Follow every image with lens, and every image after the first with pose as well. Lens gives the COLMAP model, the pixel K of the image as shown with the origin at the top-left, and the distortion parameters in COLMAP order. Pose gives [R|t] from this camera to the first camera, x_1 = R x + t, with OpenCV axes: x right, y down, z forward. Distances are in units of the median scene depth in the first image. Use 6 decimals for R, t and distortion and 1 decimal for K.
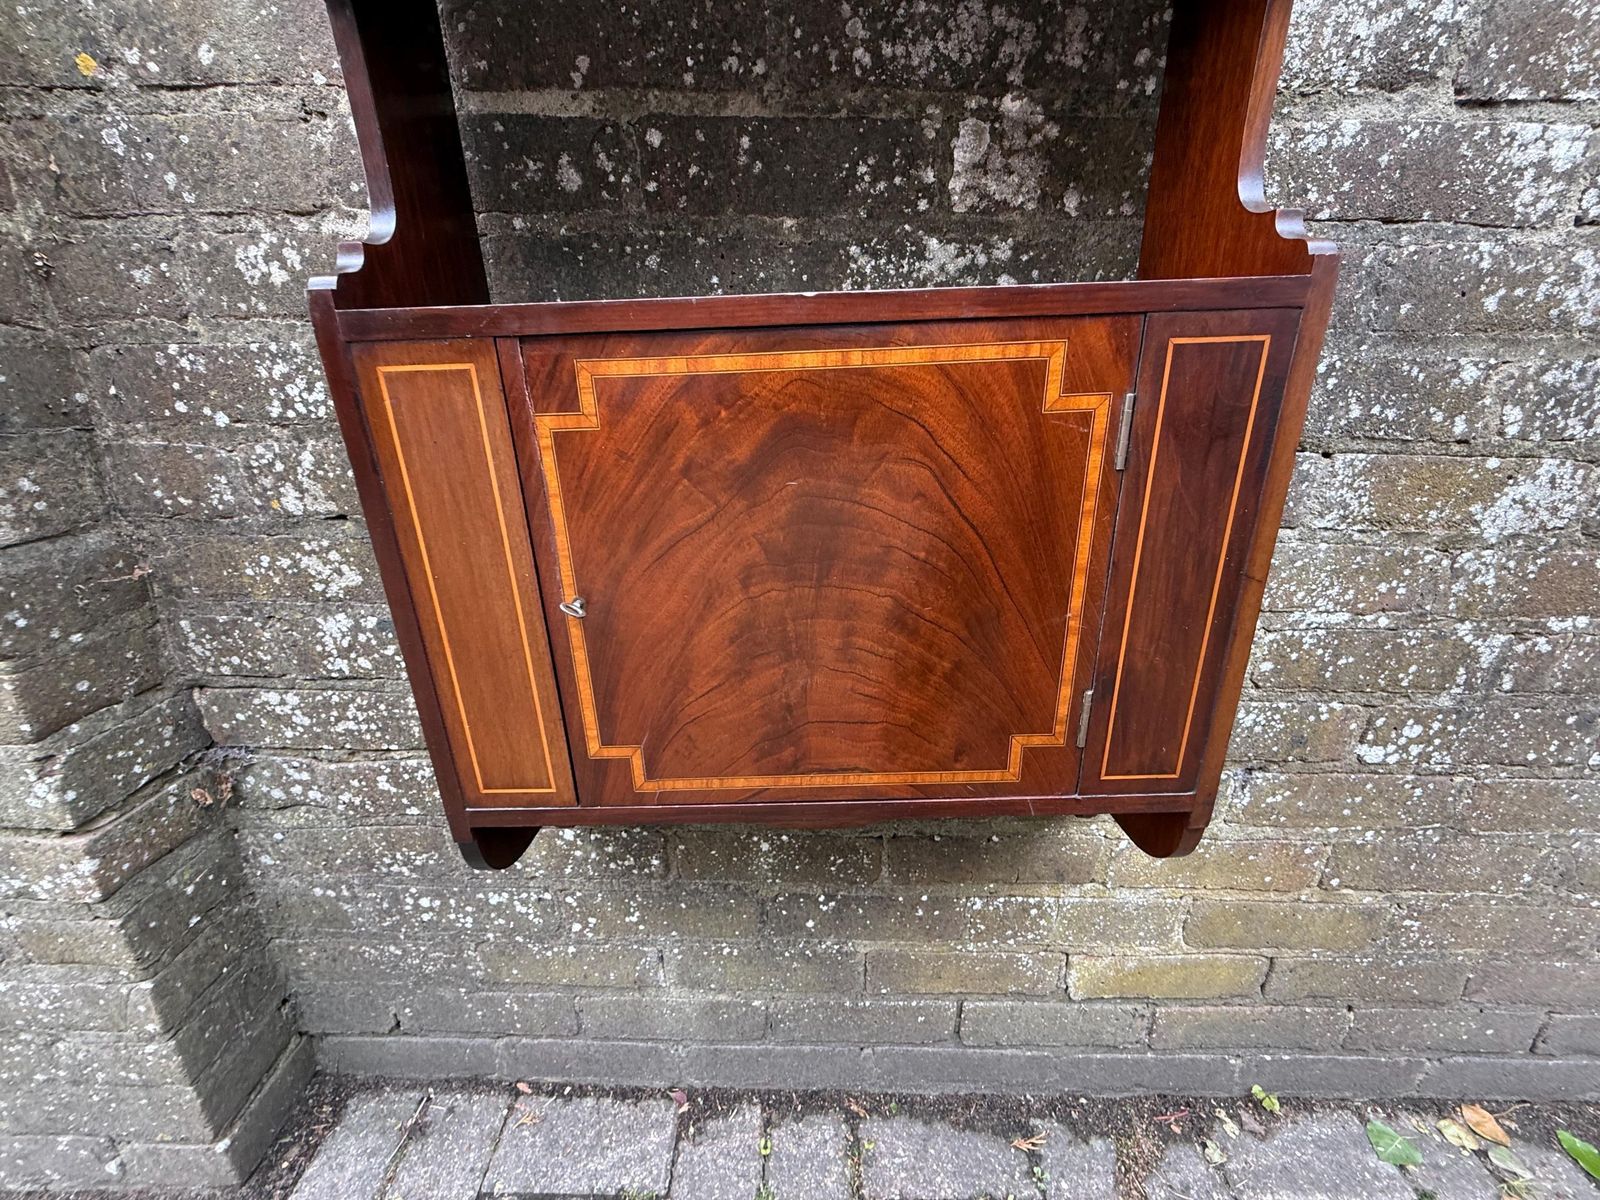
lens RADIAL K [[636.8, 0, 795.7], [0, 636.8, 599.9], [0, 0, 1]] dist [0.000169, -0.000366]
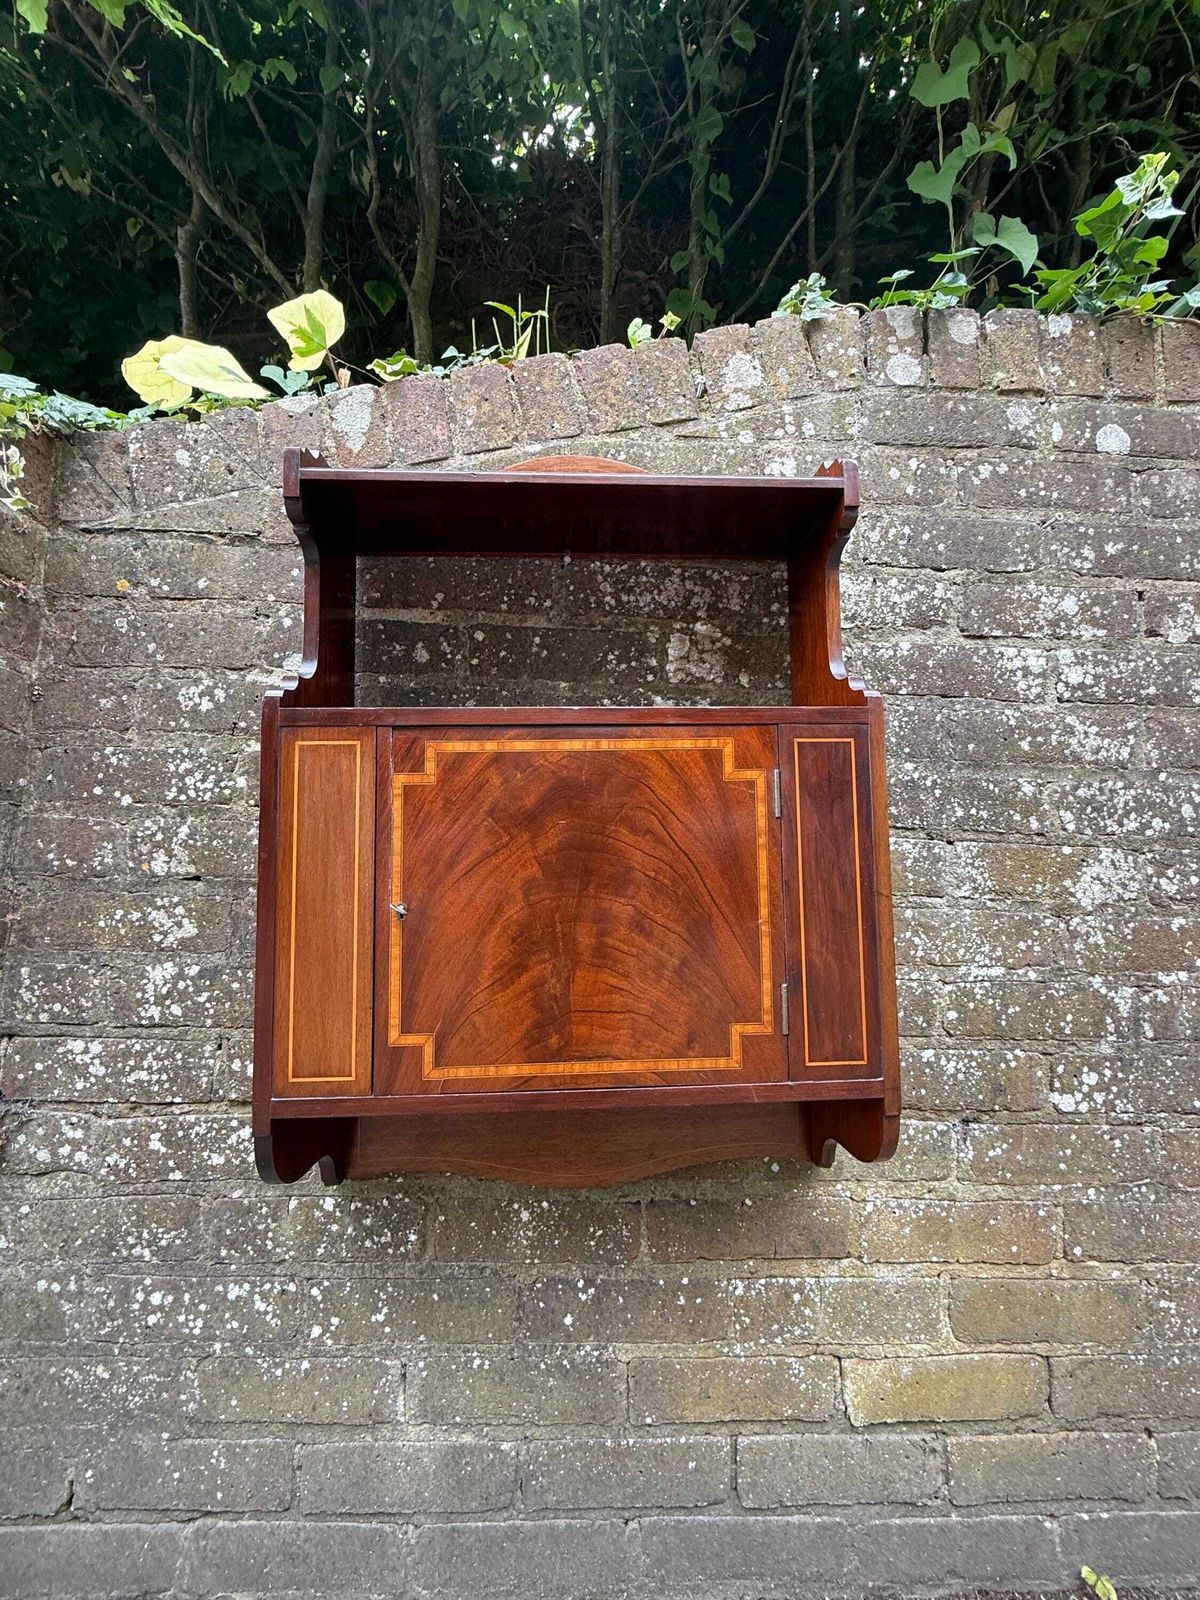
lens RADIAL K [[636.8, 0, 599.8], [0, 636.8, 797.0], [0, 0, 1]] dist [0.000169, -0.000366]
pose [[0.998286, 0.023078, 0.053775, 0.000414], [0.001132, 0.911167, -0.412035, 0.255473], [-0.058507, 0.411390, 0.909580, -0.256282]]
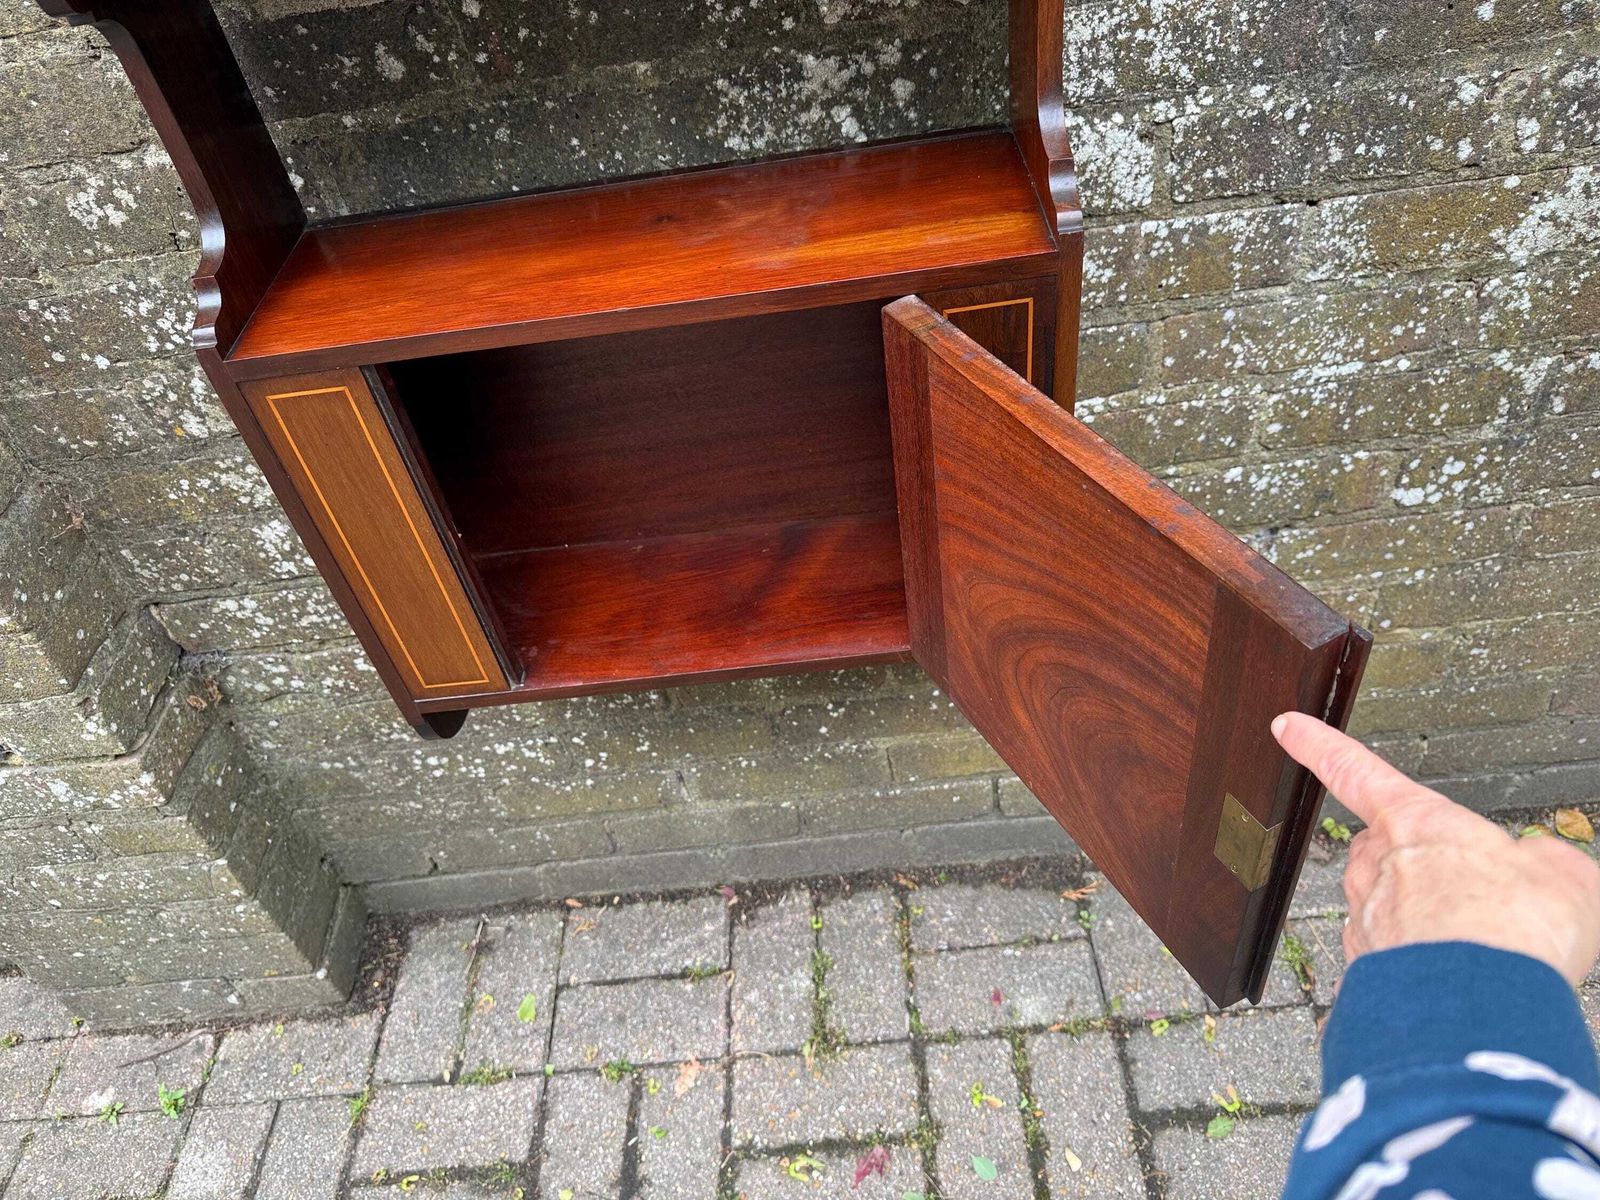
lens RADIAL K [[1148.1, 0, 792.3], [0, 1148.1, 610.6], [0, 0, 1]] dist [-0.001774, -0.005973]
pose [[0.986334, -0.132462, -0.097976, 0.227337], [0.160759, 0.903979, 0.396204, -0.466105], [0.036087, -0.406540, 0.912920, -0.672055]]
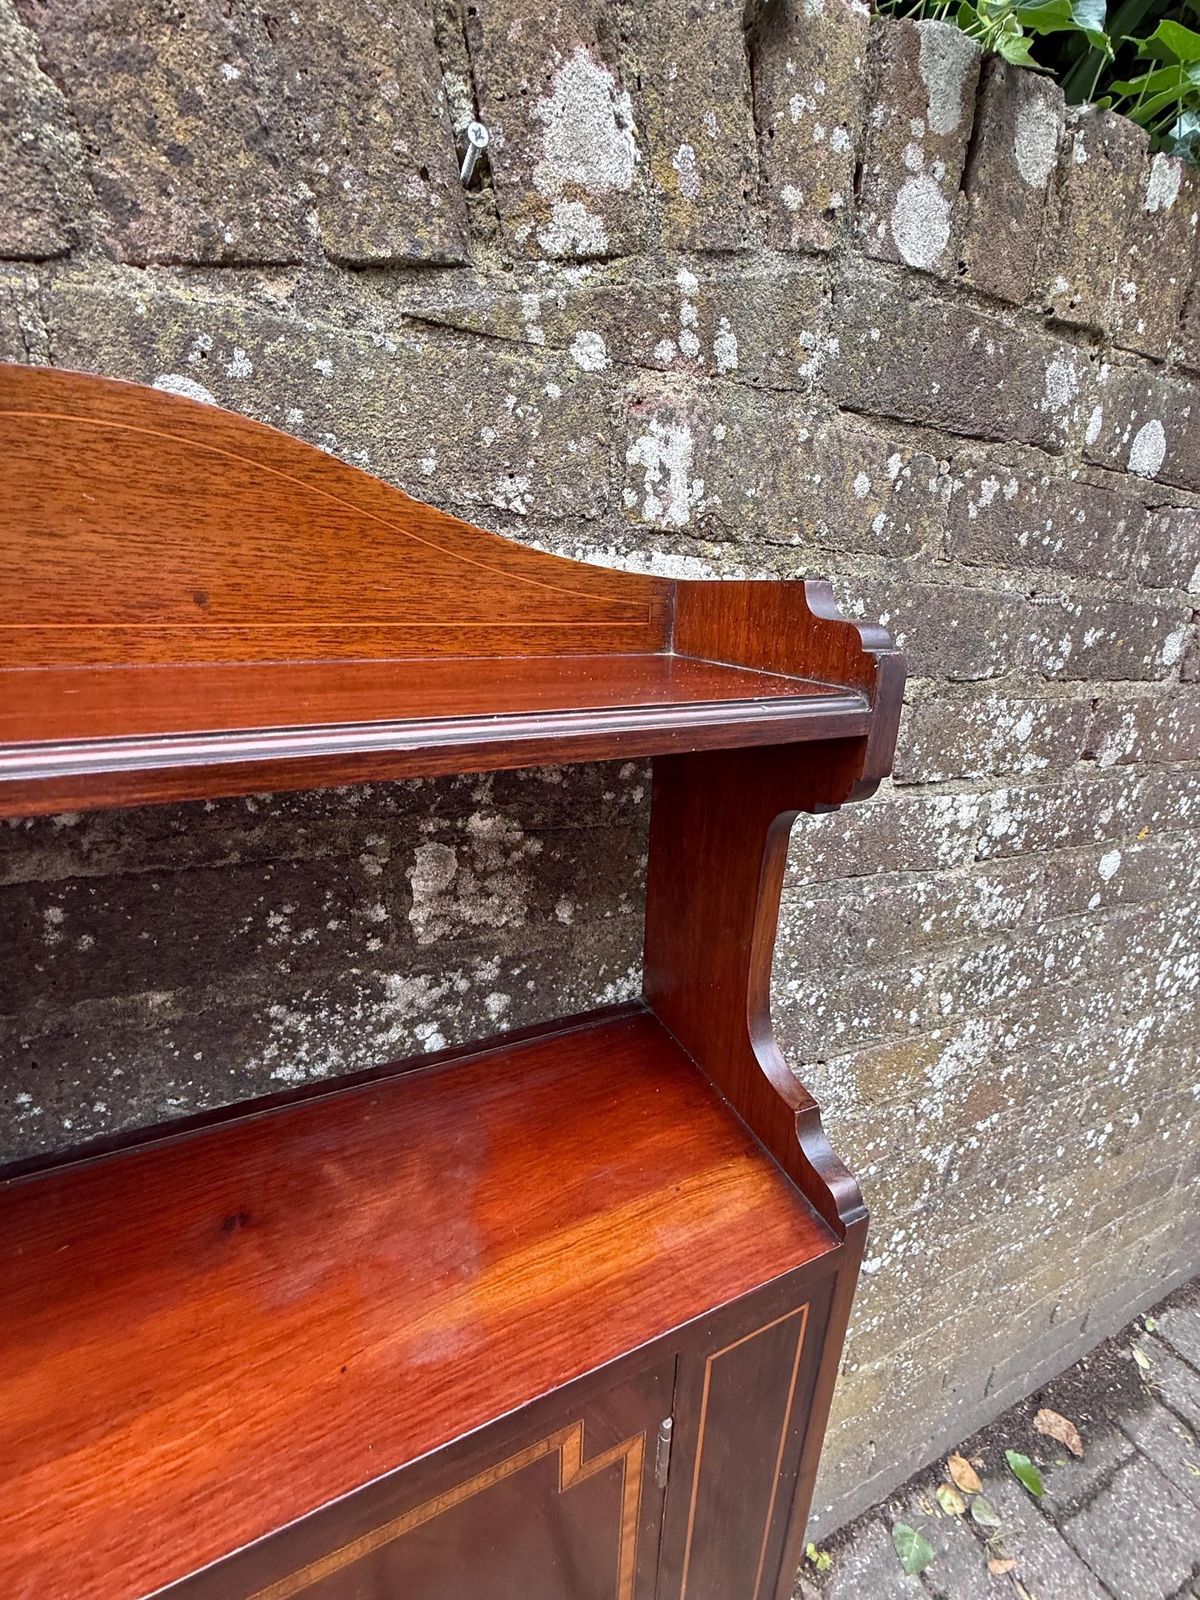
lens RADIAL K [[636.8, 0, 601.2], [0, 636.8, 797.0], [0, 0, 1]] dist [0.000169, -0.000366]
pose [[0.907605, -0.077931, 0.412528, 0.133554], [0.094120, 0.995379, -0.019037, -0.677354], [-0.409138, 0.056105, 0.910746, 0.201598]]
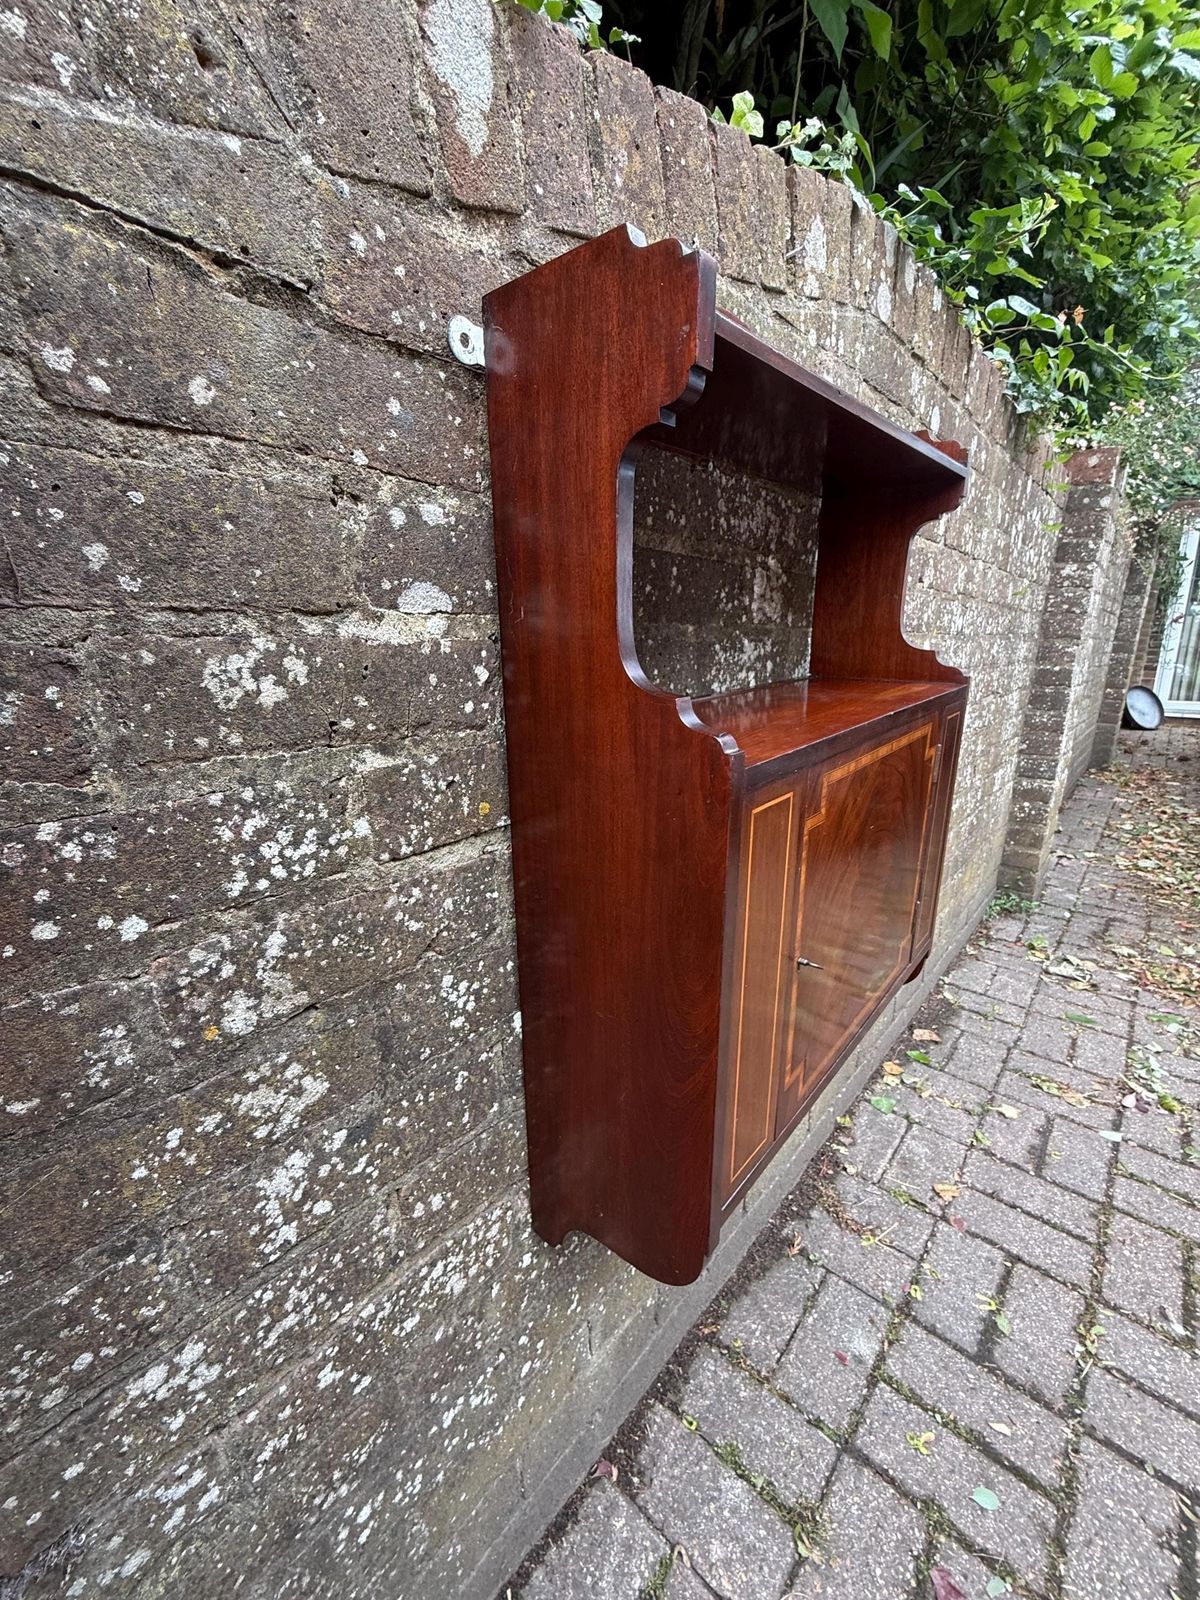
lens RADIAL K [[636.8, 0, 601.1], [0, 636.8, 796.6], [0, 0, 1]] dist [0.000169, -0.000366]
pose [[0.656056, -0.188037, 0.730912, -1.039889], [0.255008, 0.966736, 0.019815, -0.306863], [-0.710325, 0.173389, 0.682184, 0.281311]]
